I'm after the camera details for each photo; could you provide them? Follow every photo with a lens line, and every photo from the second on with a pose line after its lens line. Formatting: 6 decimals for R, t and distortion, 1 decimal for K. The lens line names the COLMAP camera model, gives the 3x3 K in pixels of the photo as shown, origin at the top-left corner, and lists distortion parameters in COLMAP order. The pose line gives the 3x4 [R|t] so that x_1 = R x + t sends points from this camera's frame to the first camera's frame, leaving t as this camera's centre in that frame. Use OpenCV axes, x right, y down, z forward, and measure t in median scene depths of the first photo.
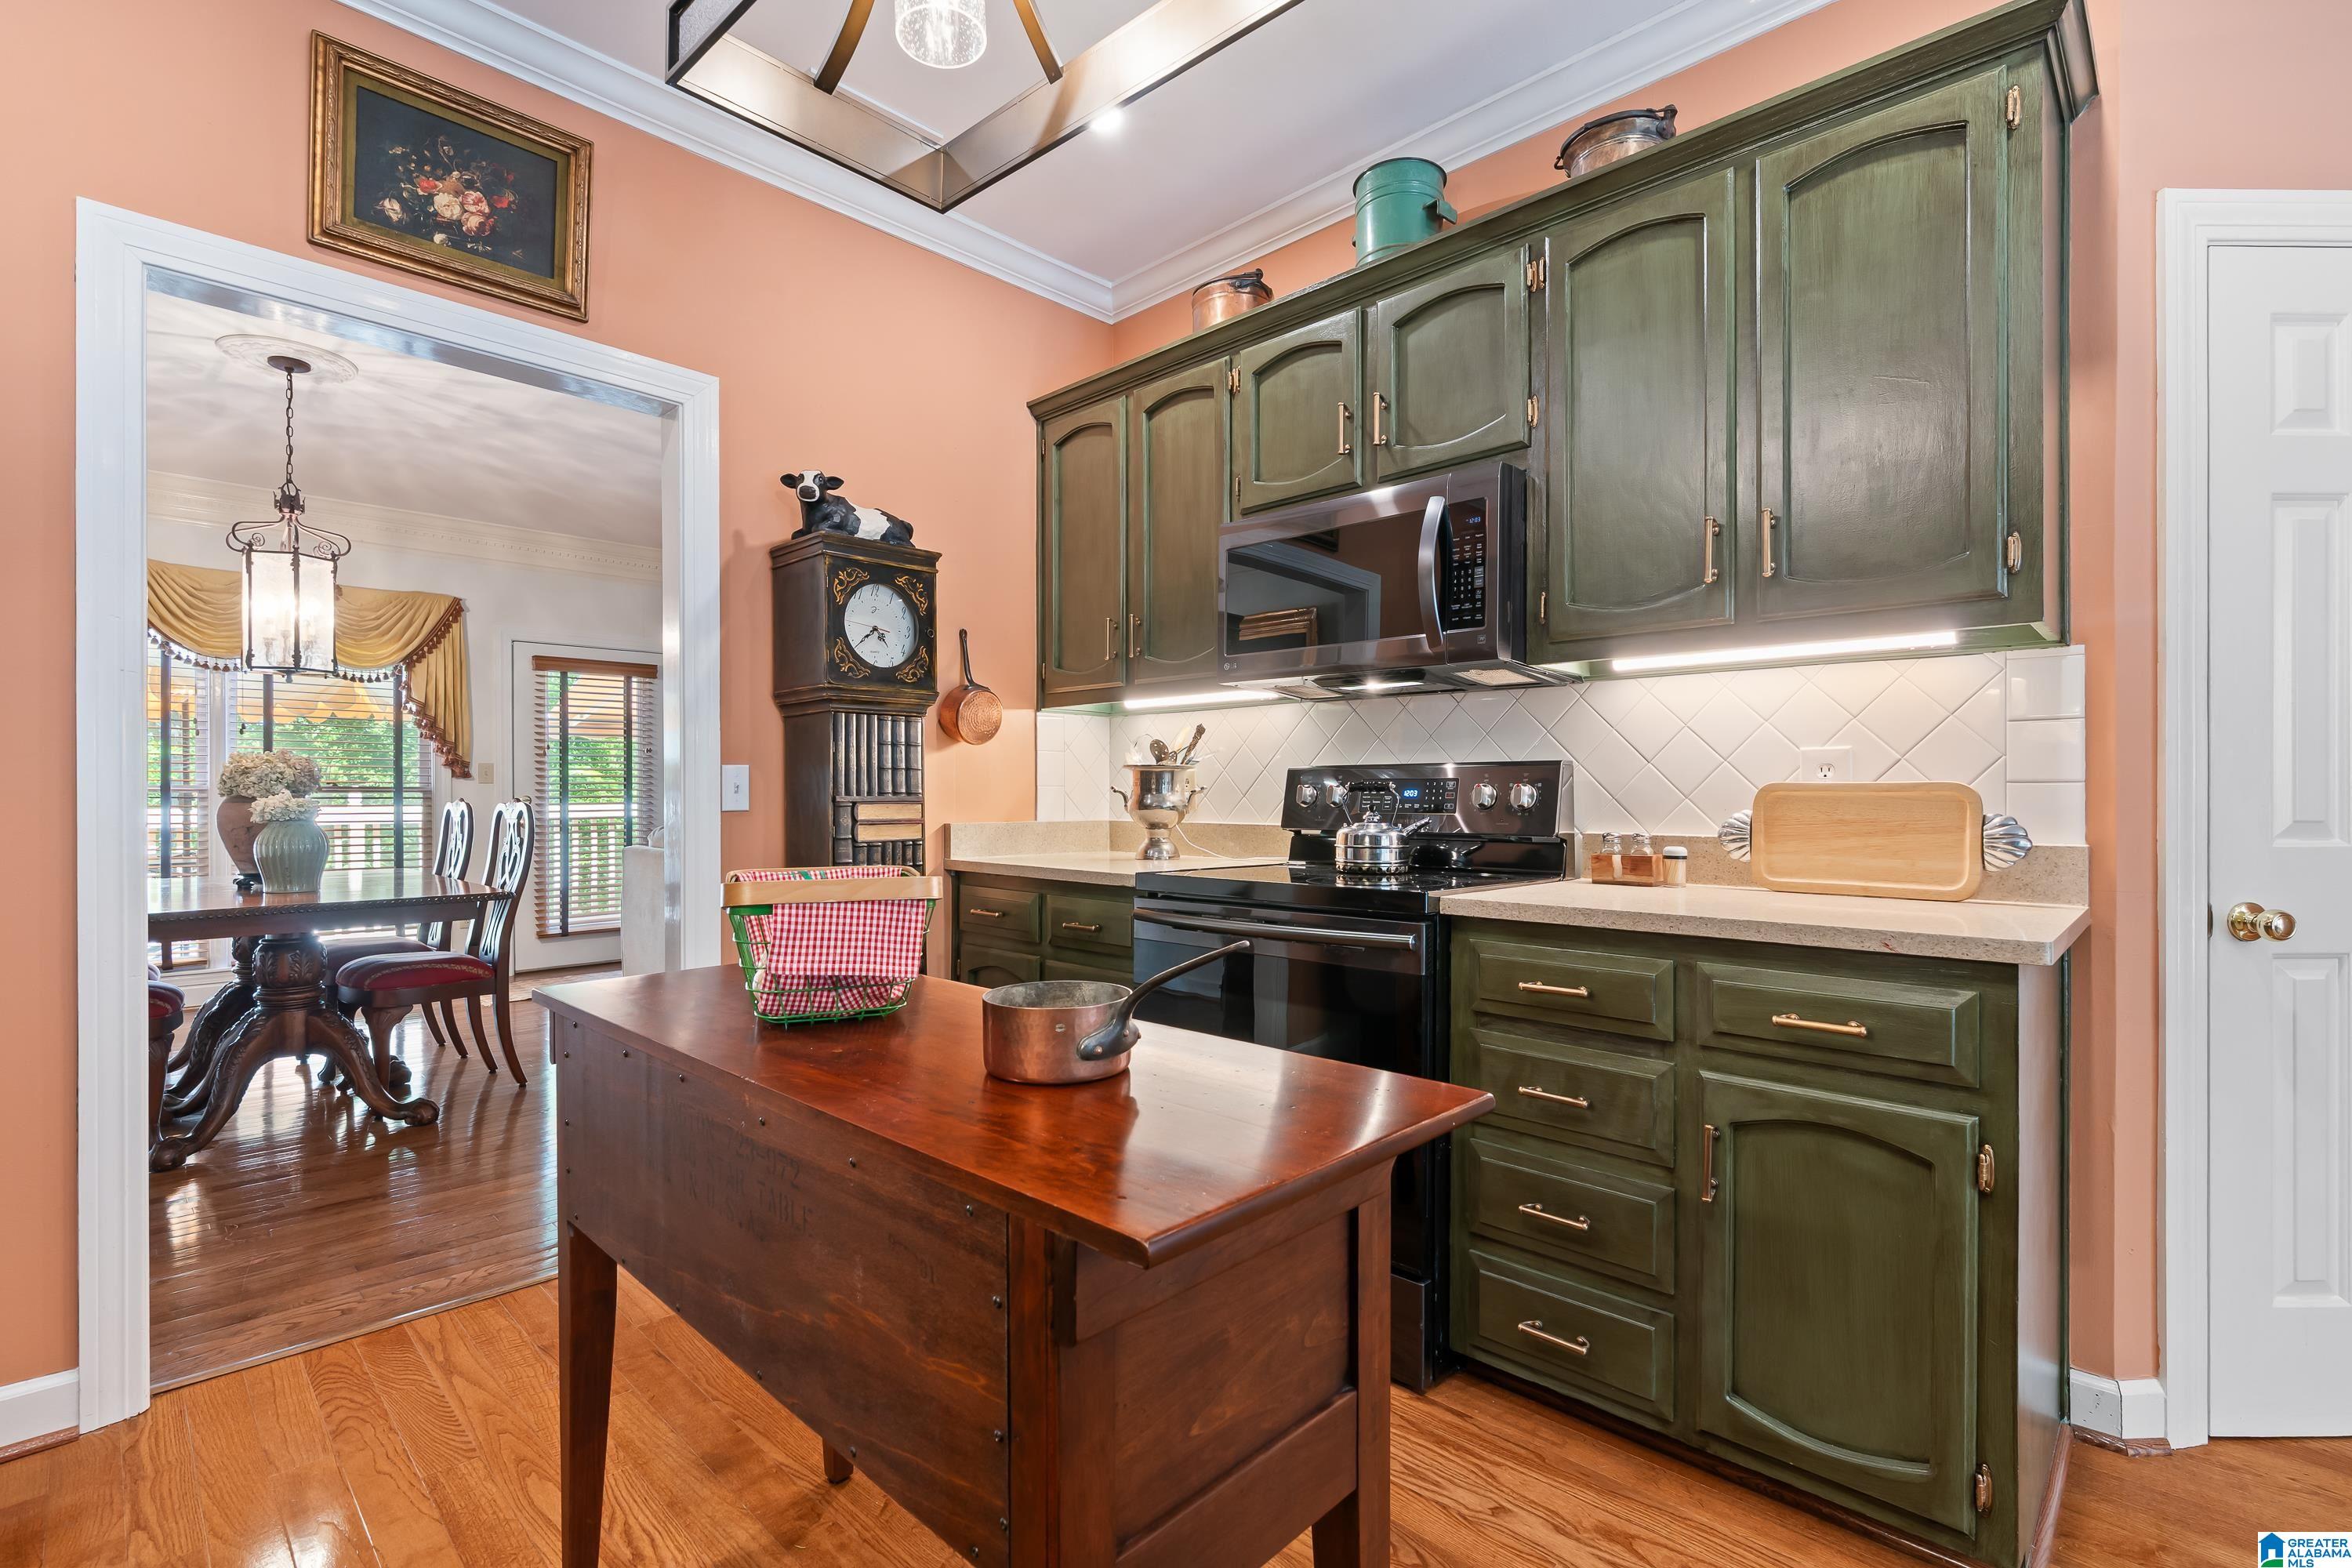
lens RADIAL K [[1088.7, 0, 1171.9], [0, 1088.7, 793.0], [0, 0, 1]] dist [-0.008721, 0.005703]
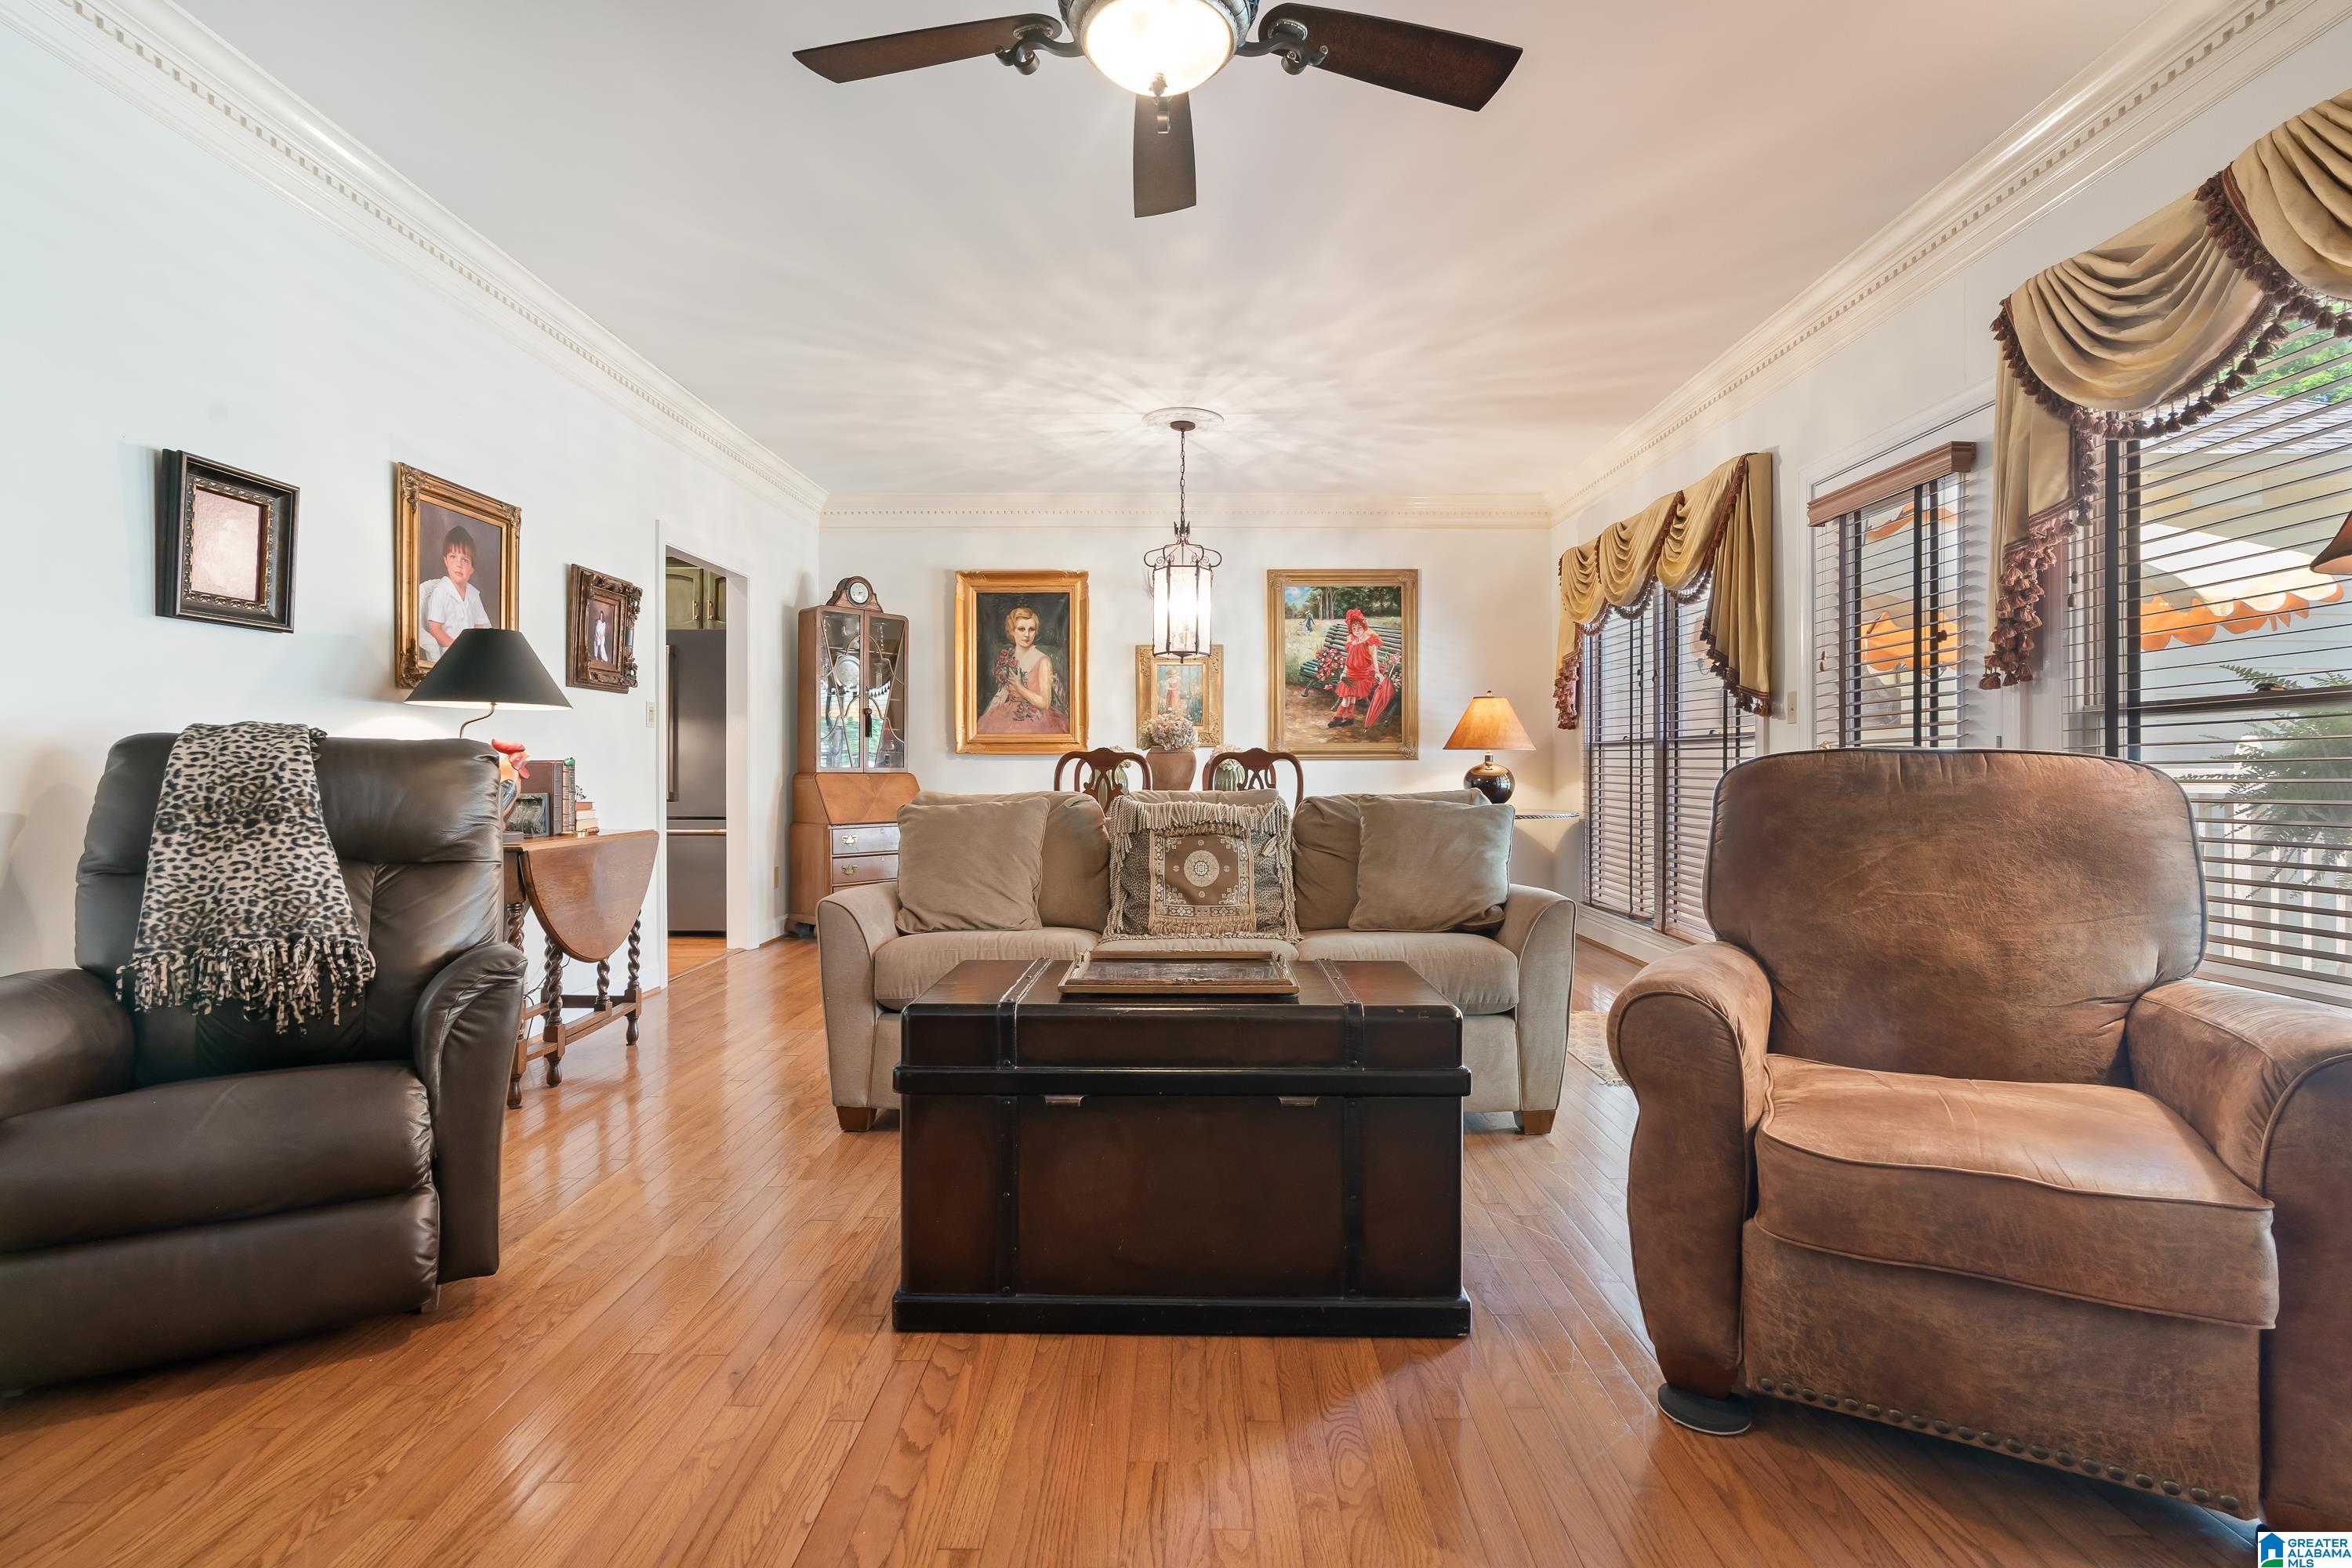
lens RADIAL K [[1088.7, 0, 1168.3], [0, 1088.7, 756.2], [0, 0, 1]] dist [-0.008721, 0.005703]
pose [[-0.728257, -0.009317, -0.685240, 0.072921], [-0.000289, 0.999912, -0.013288, 0.019577], [0.685304, -0.009479, -0.728196, 1.278767]]
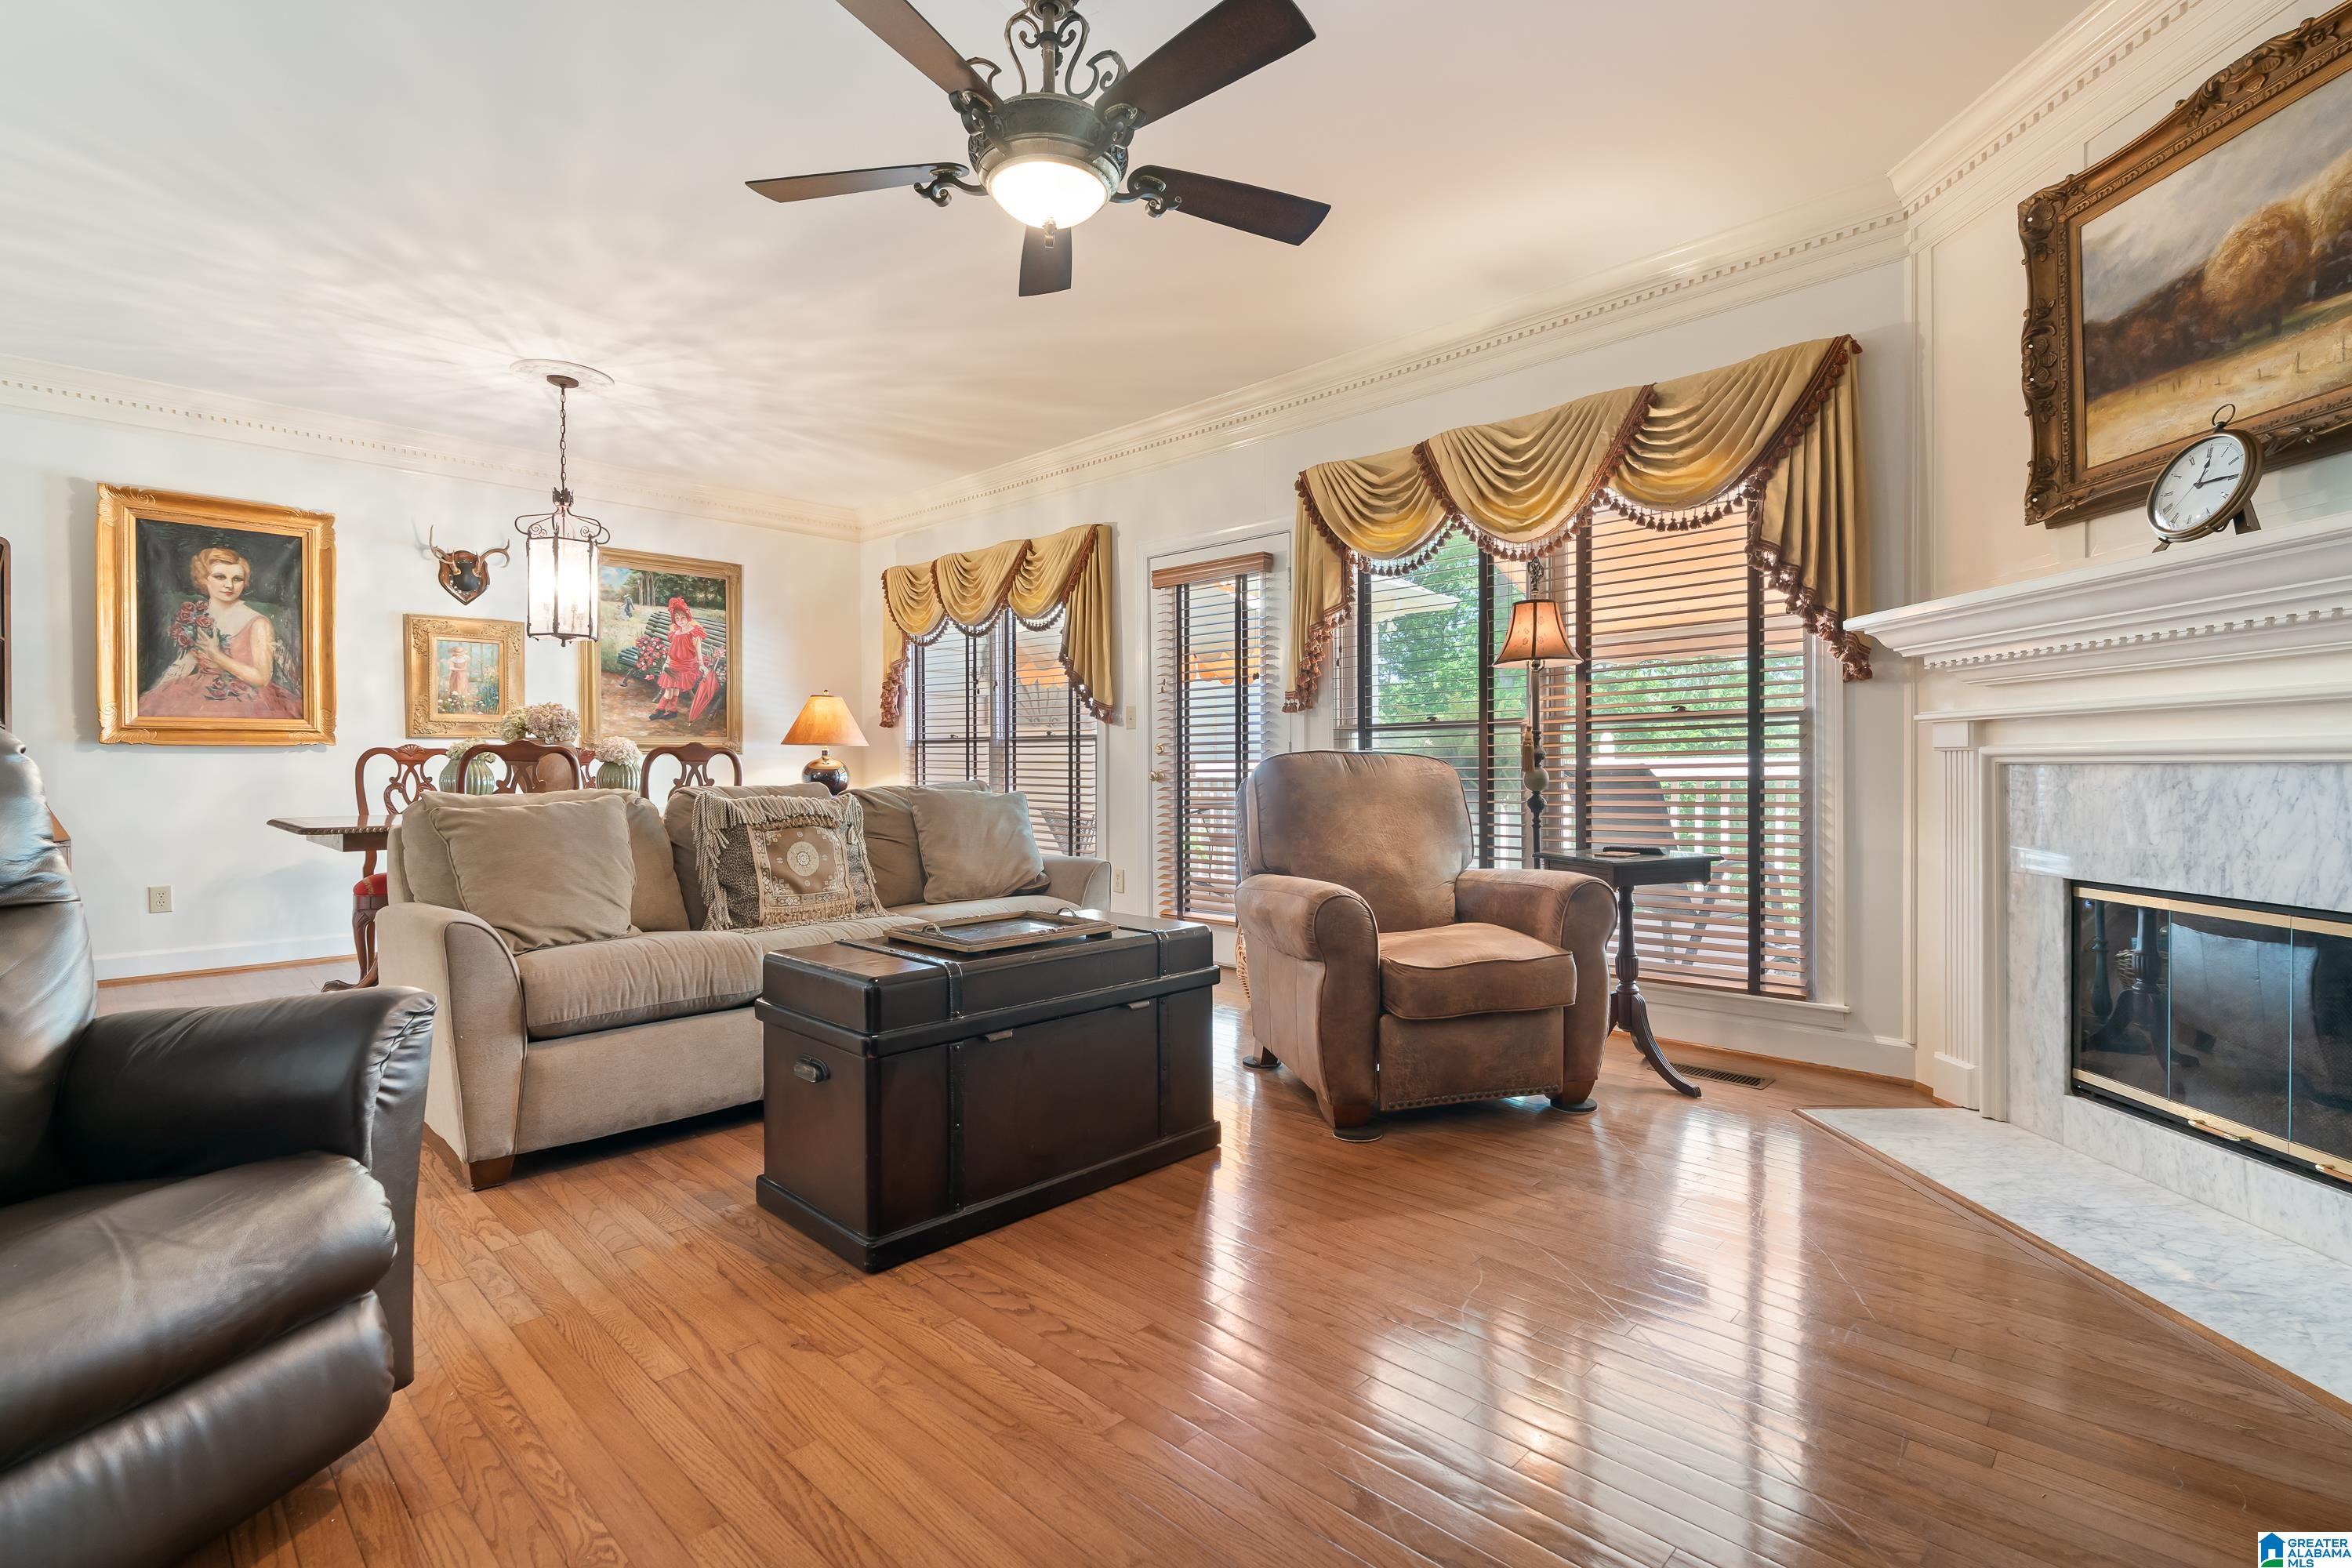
lens RADIAL K [[1088.7, 0, 1183.0], [0, 1088.7, 772.0], [0, 0, 1]] dist [-0.008721, 0.005703]
pose [[0.005259, 0.010102, -0.999935, 0.256390], [0.003147, 0.999944, 0.010119, 0.017639], [0.999981, -0.003200, 0.005227, 1.095730]]
